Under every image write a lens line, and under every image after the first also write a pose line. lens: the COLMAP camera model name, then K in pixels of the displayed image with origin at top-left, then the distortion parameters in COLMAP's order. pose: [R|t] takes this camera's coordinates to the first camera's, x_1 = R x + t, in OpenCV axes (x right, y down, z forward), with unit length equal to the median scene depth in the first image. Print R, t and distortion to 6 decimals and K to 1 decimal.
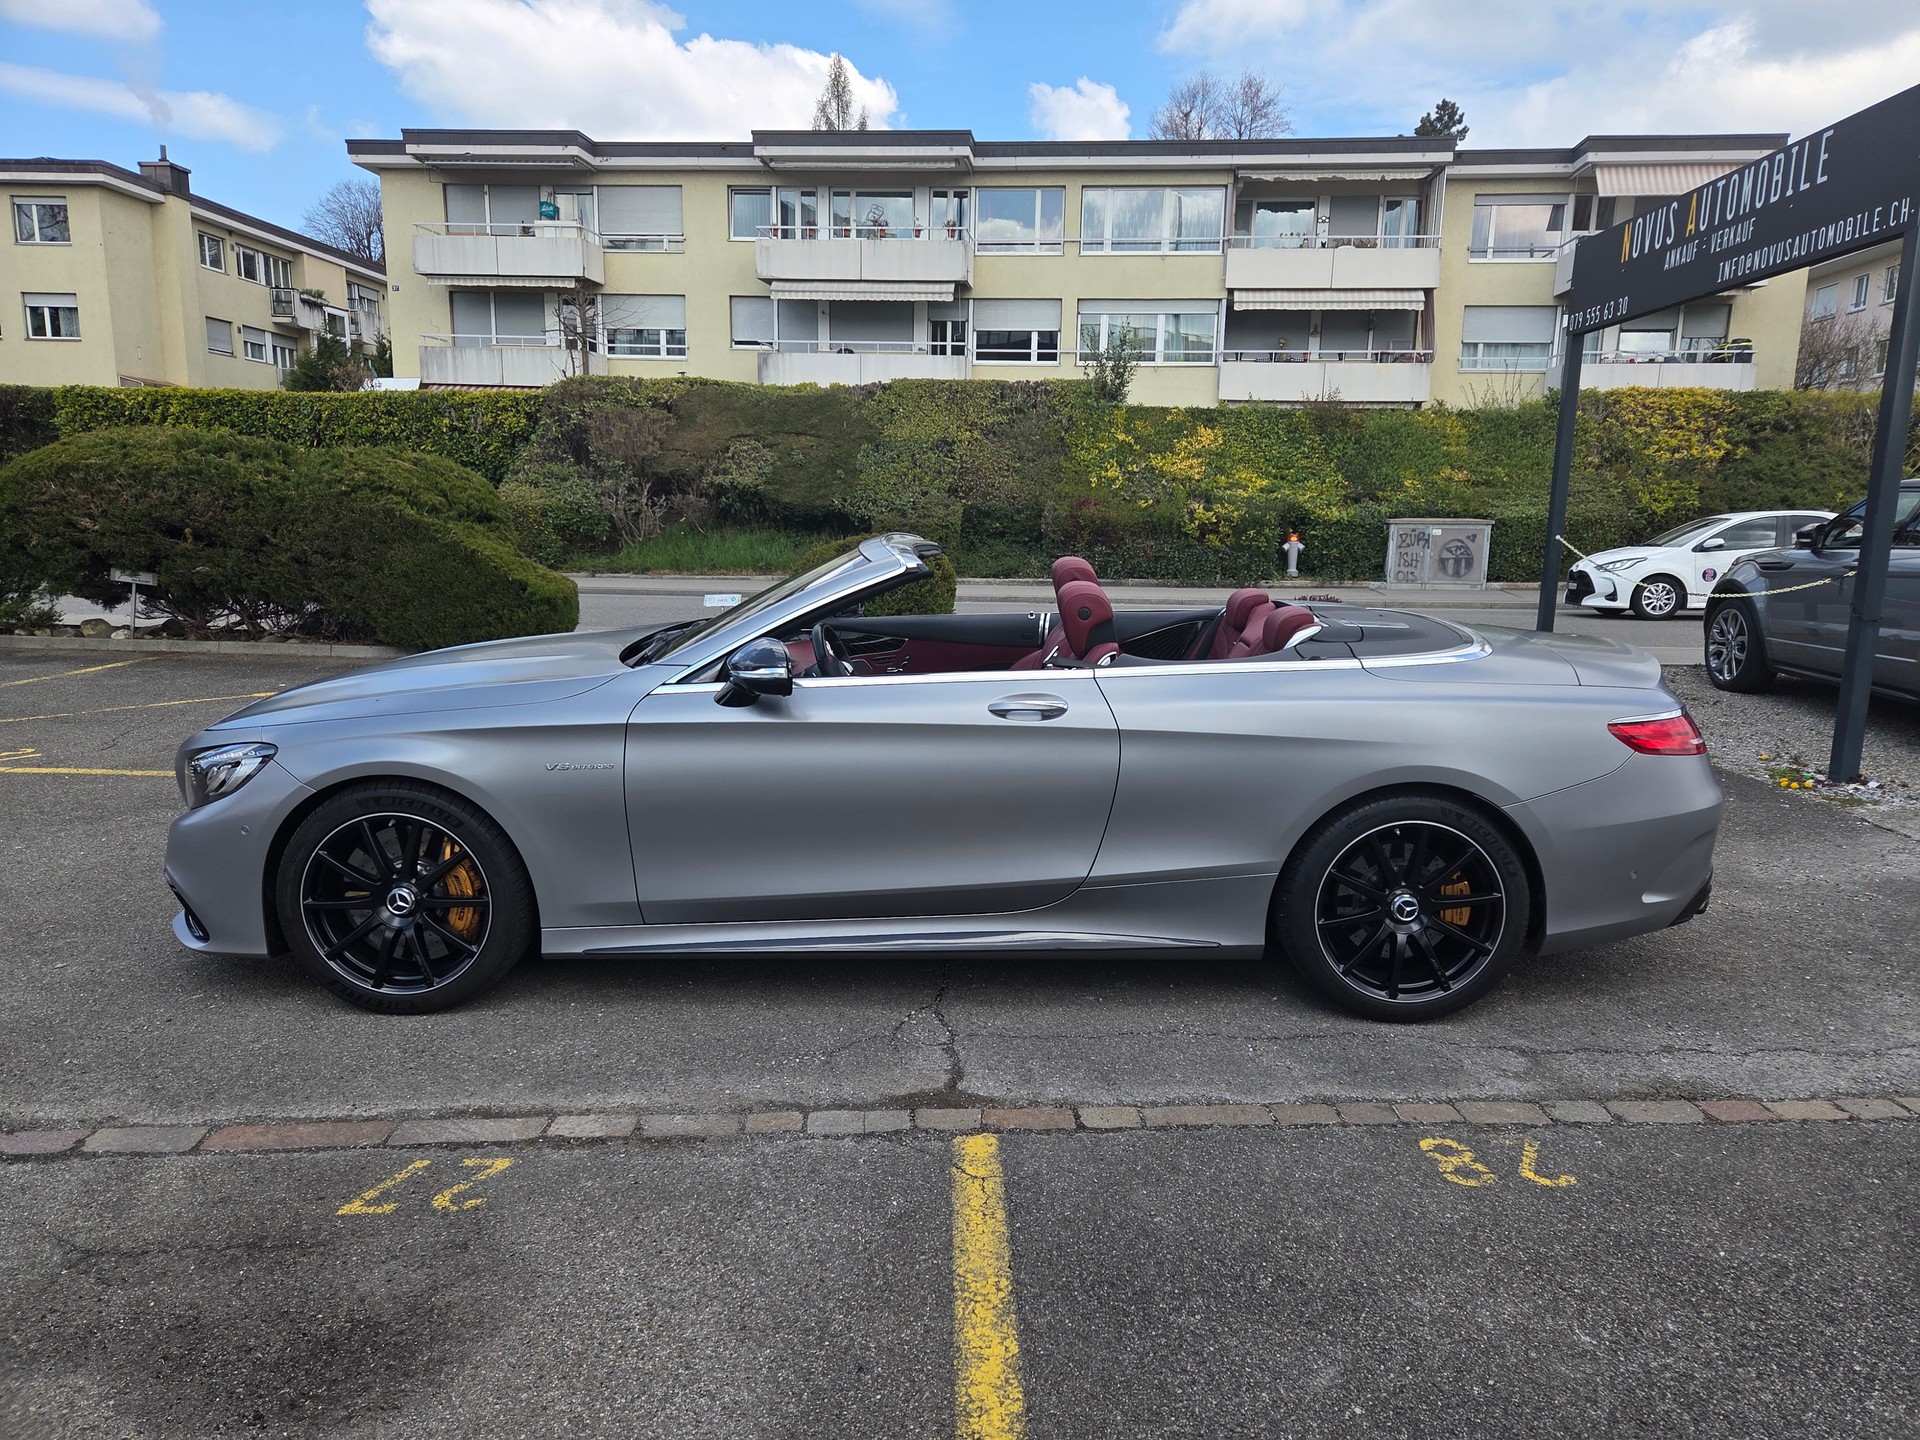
lens RADIAL K [[1263.0, 0, 986.7], [0, 1263.0, 740.2], [0, 0, 1]] dist [0.073871, -0.056001]
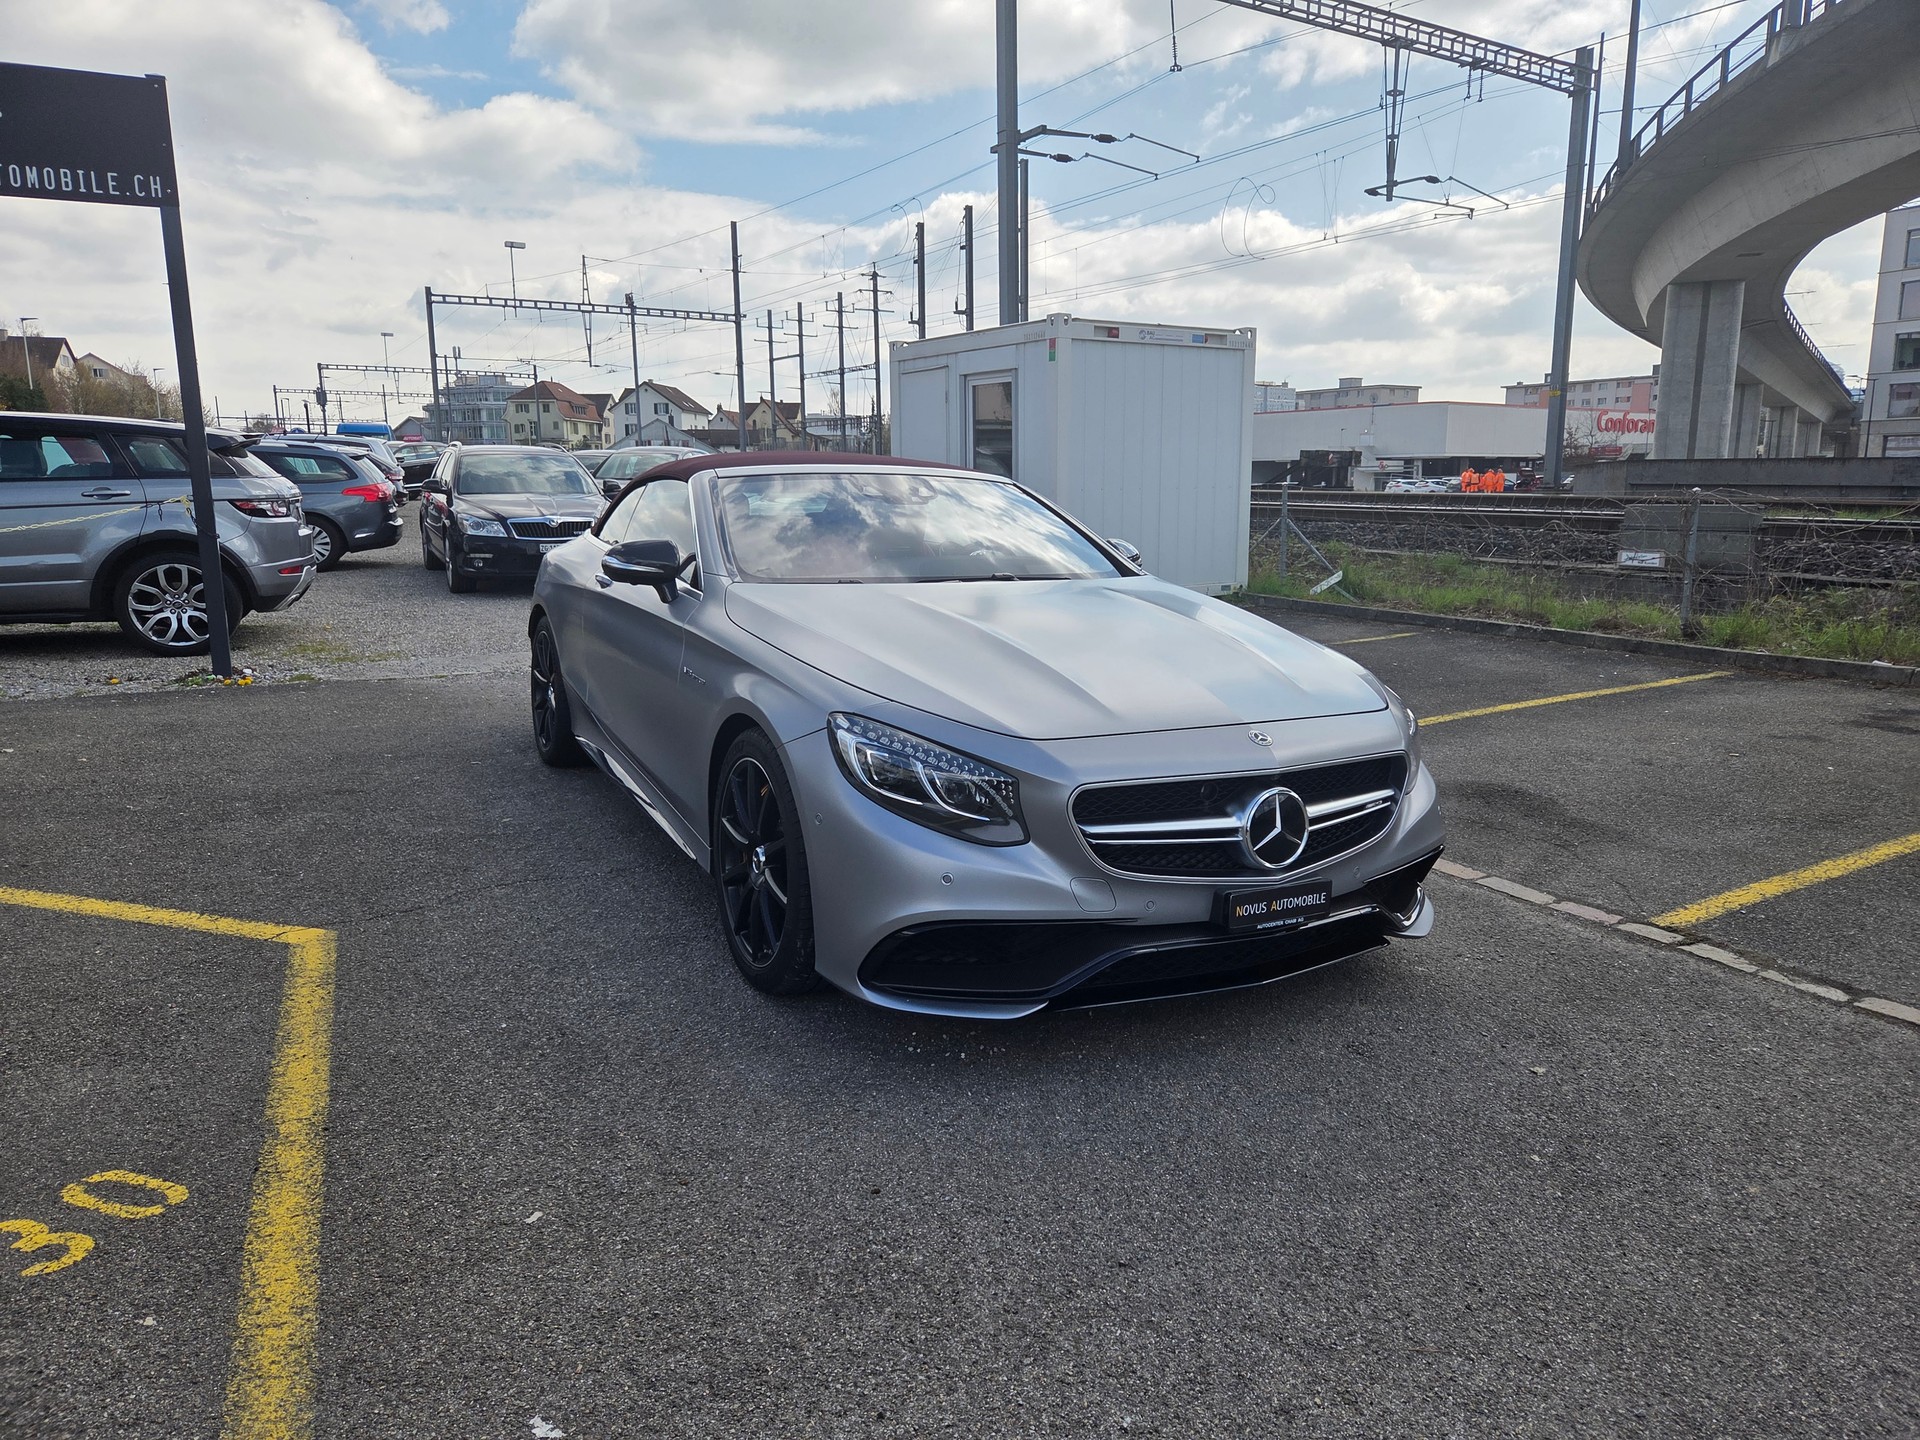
lens RADIAL K [[1275.9, 0, 966.9], [0, 1275.9, 719.0], [0, 0, 1]] dist [0.075385, -0.059092]
pose [[-0.462615, -0.180059, 0.868082, -0.194634], [0.155760, 0.947420, 0.279523, -0.044486], [-0.872769, 0.264524, -0.410245, 0.255188]]
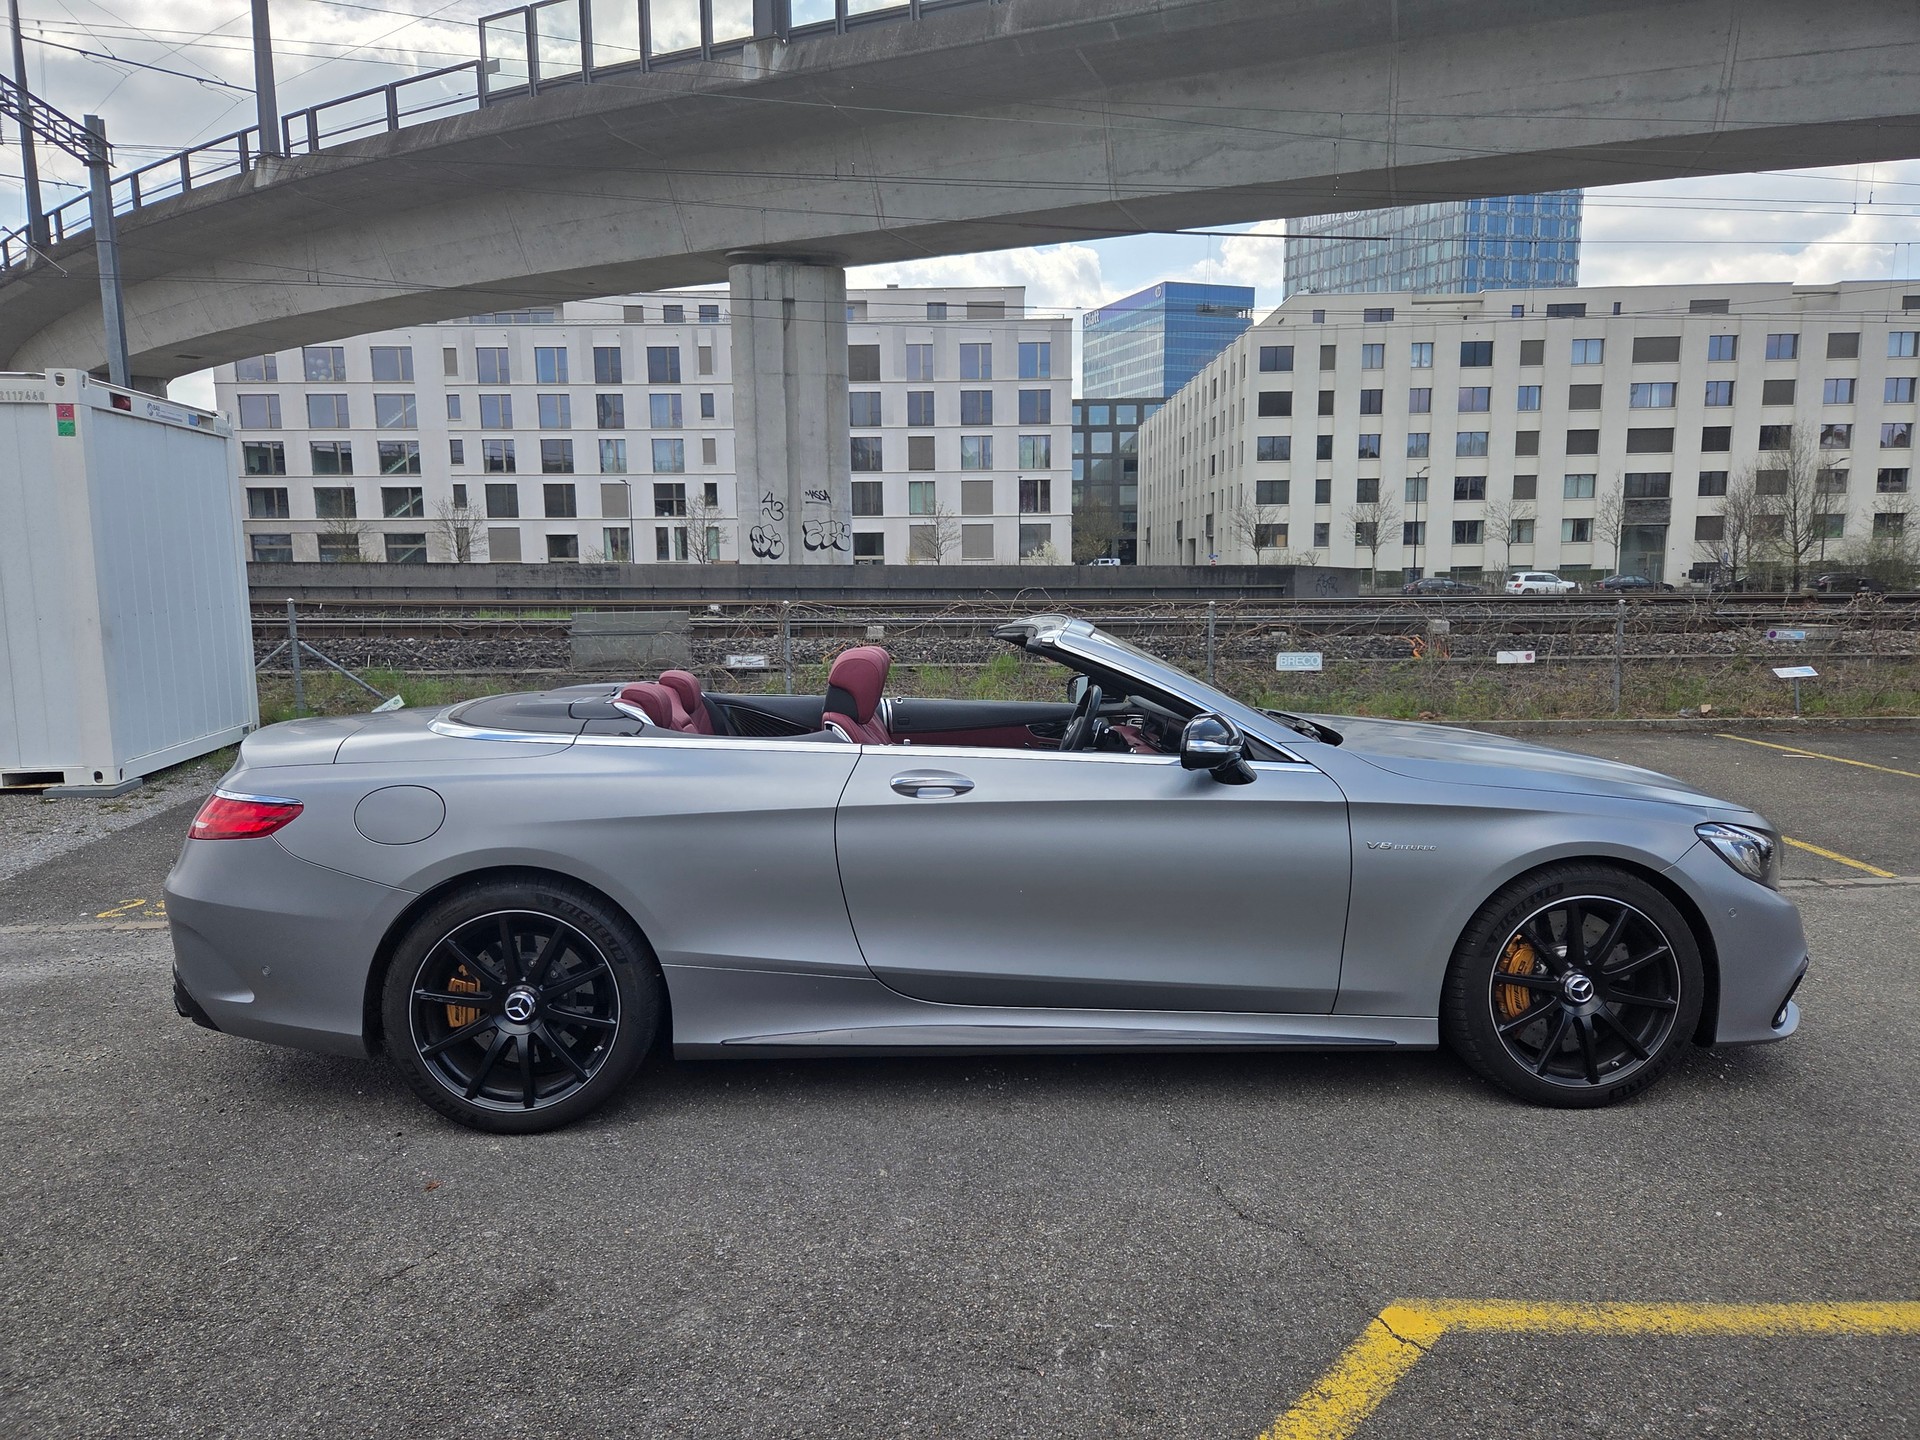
lens RADIAL K [[1295.5, 0, 957.0], [0, 1295.5, 733.1], [0, 0, 1]] dist [0.075359, -0.059083]
pose [[-0.998445, -0.003183, -0.055660, 0.009955], [-0.020203, 0.951168, 0.308013, -0.068098], [0.051961, 0.308658, -0.949753, 0.352003]]
